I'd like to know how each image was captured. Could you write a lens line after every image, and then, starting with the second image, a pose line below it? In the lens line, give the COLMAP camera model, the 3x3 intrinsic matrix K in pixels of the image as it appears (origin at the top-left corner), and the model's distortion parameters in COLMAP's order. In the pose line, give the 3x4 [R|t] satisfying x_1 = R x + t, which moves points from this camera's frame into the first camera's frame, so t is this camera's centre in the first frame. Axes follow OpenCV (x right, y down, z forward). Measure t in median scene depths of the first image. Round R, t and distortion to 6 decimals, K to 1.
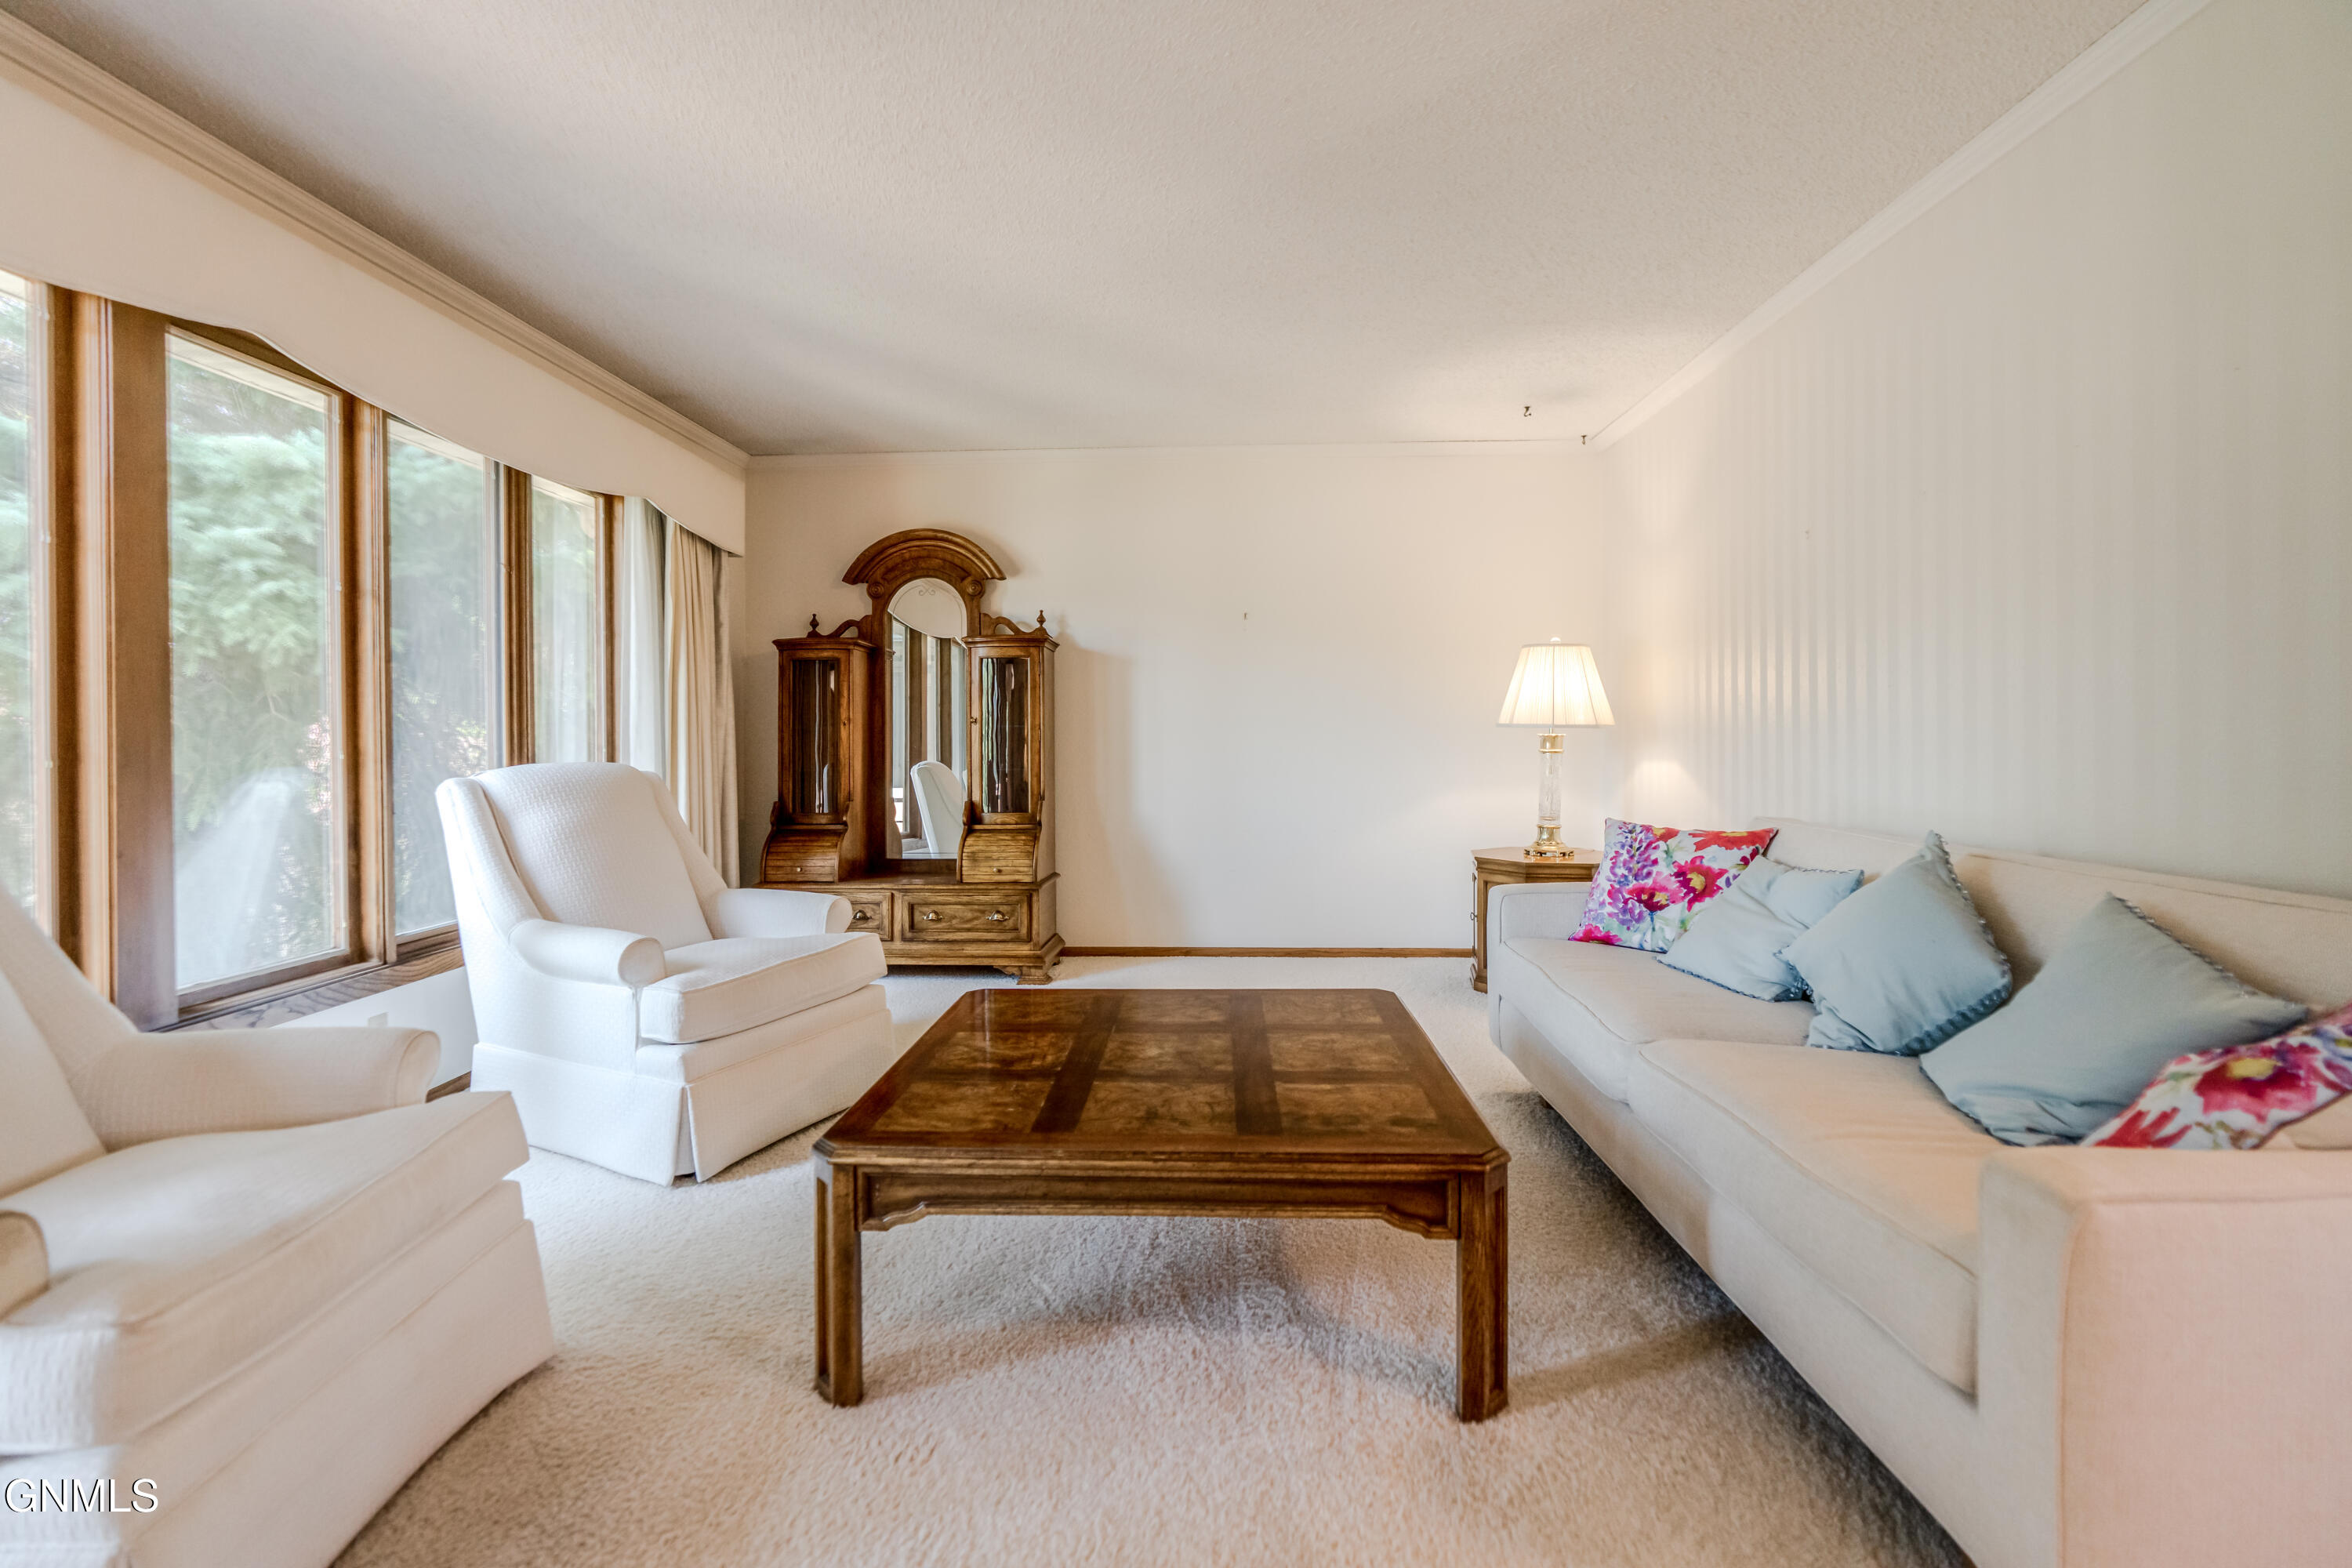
lens RADIAL K [[1070.1, 0, 1176.0], [0, 1070.1, 784.0], [0, 0, 1]] dist [-0.002770, 0.000265]
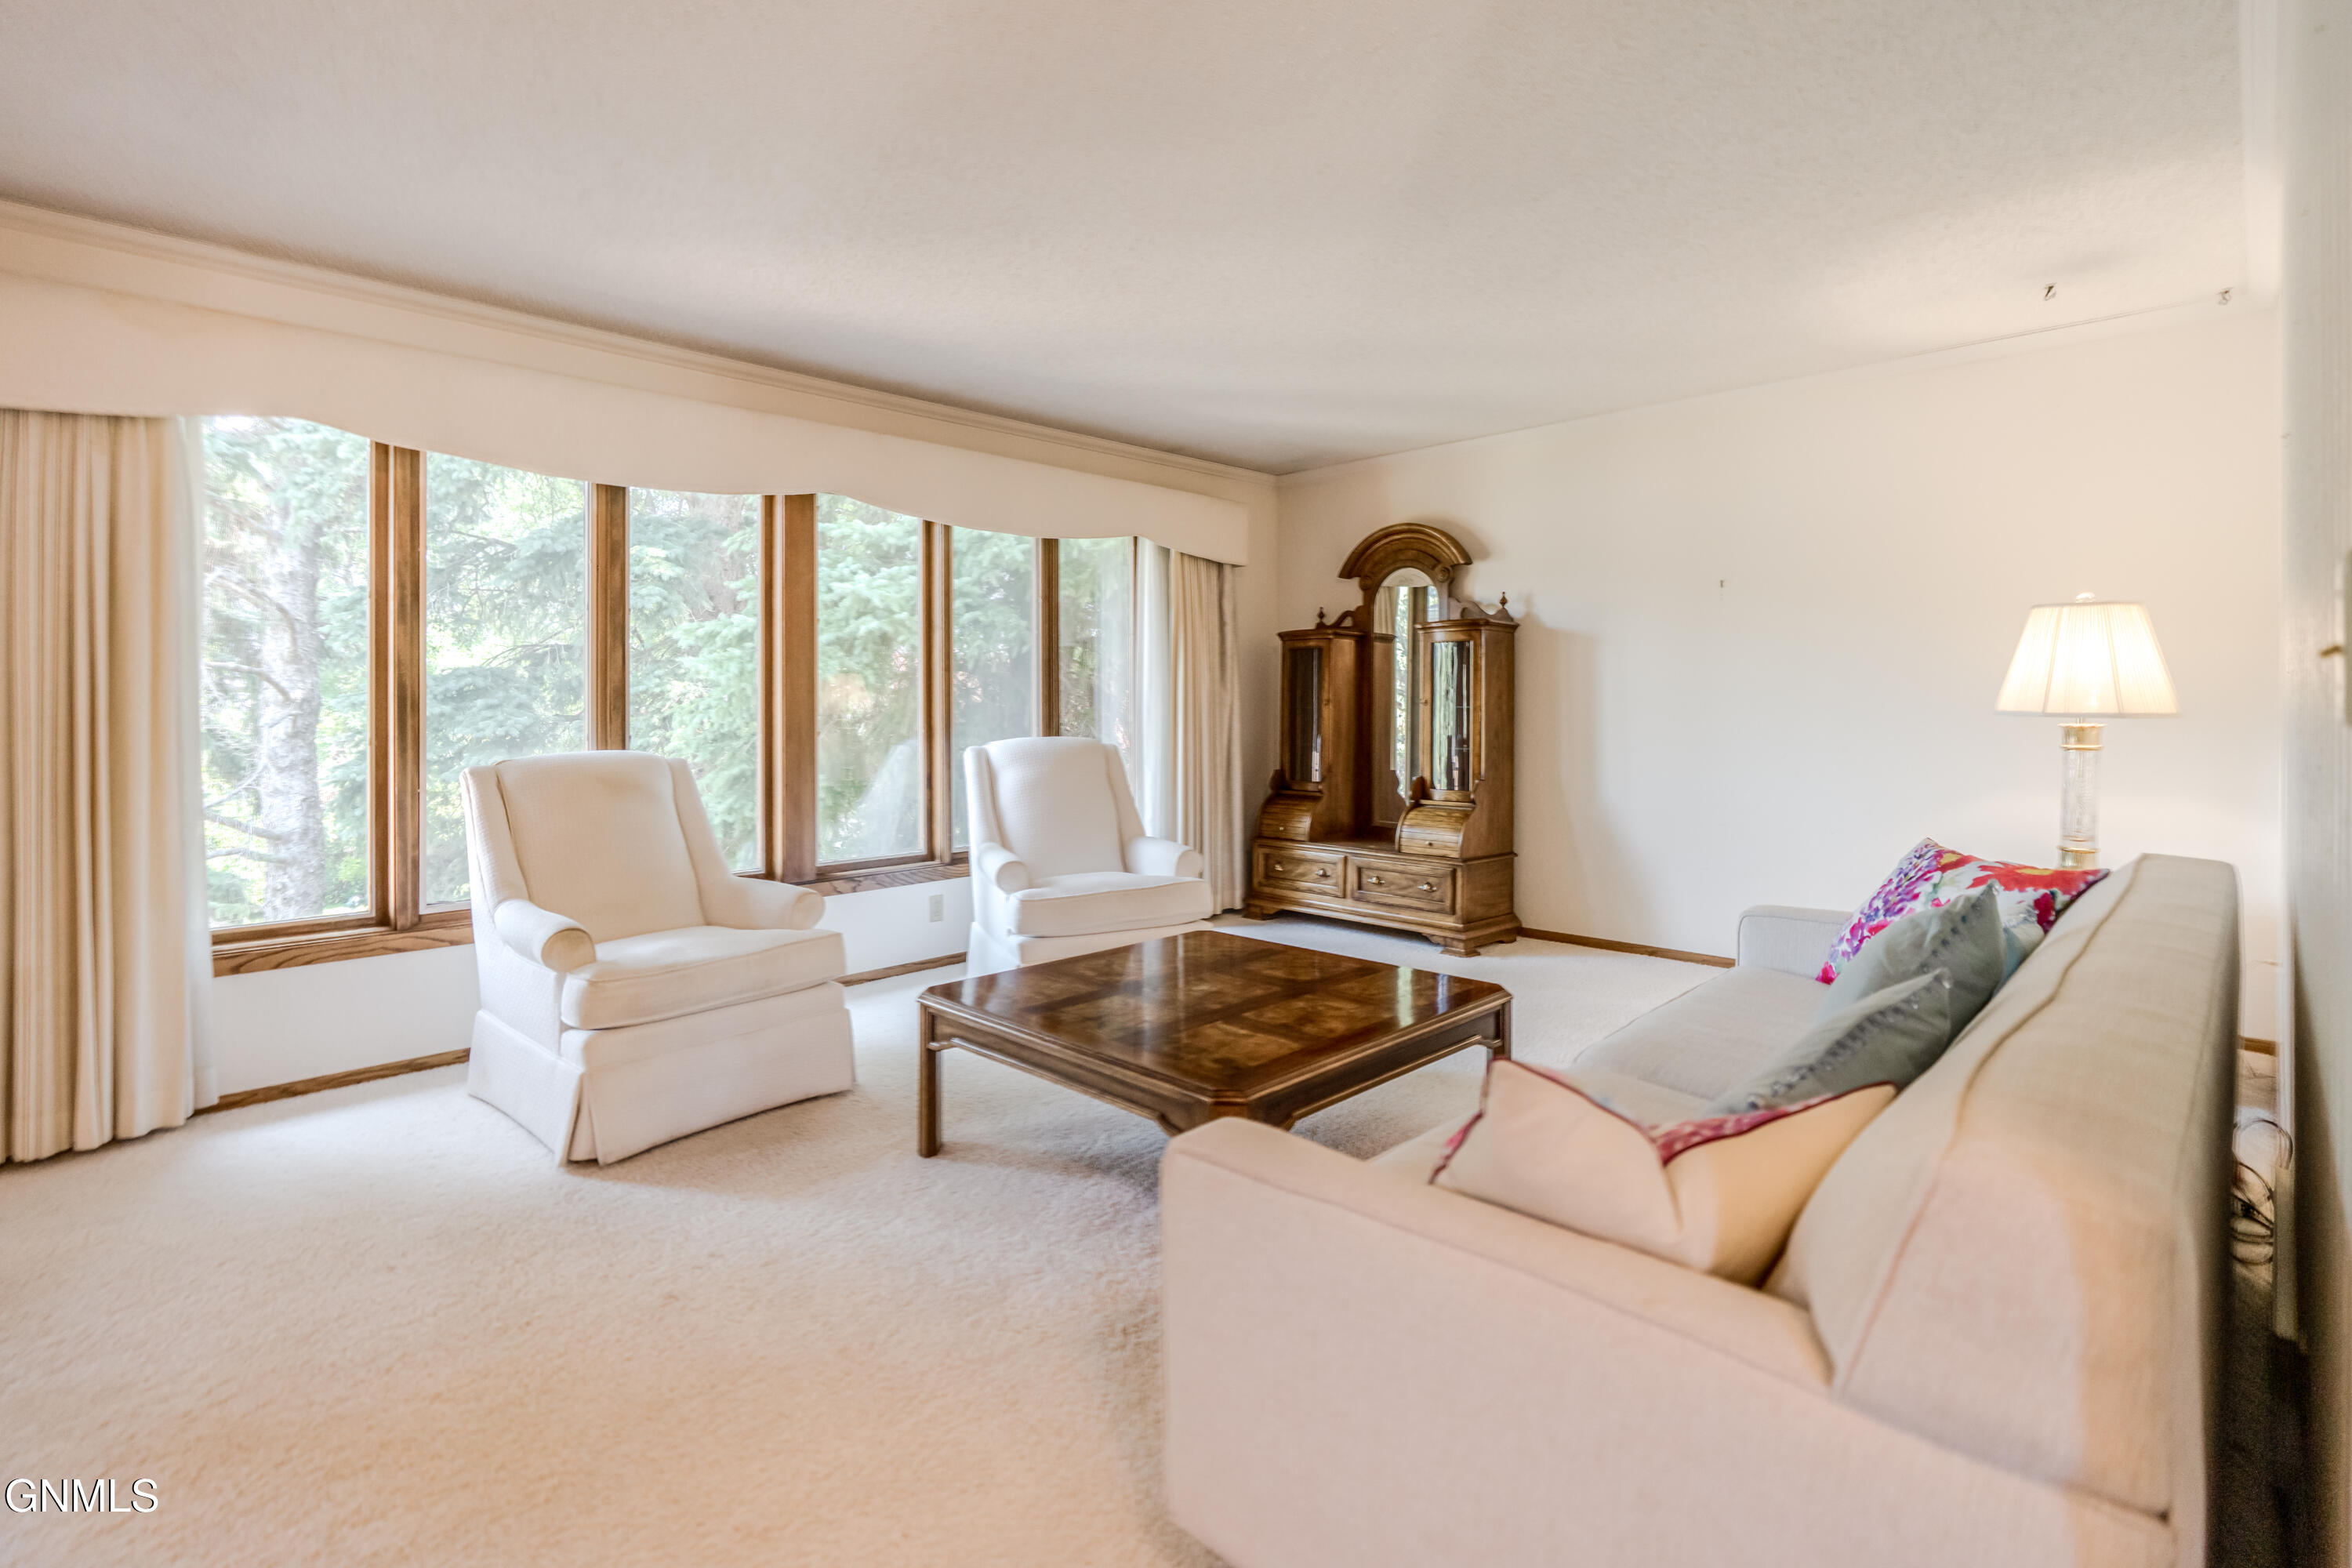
lens RADIAL K [[1116.5, 0, 1168.7], [0, 1116.5, 768.3], [0, 0, 1]] dist [-0.003432, -0.000480]
pose [[0.737989, 0.042564, -0.673469, 0.384553], [-0.029782, 0.999091, 0.030509, -0.020102], [0.674155, -0.002458, 0.738586, 0.008973]]
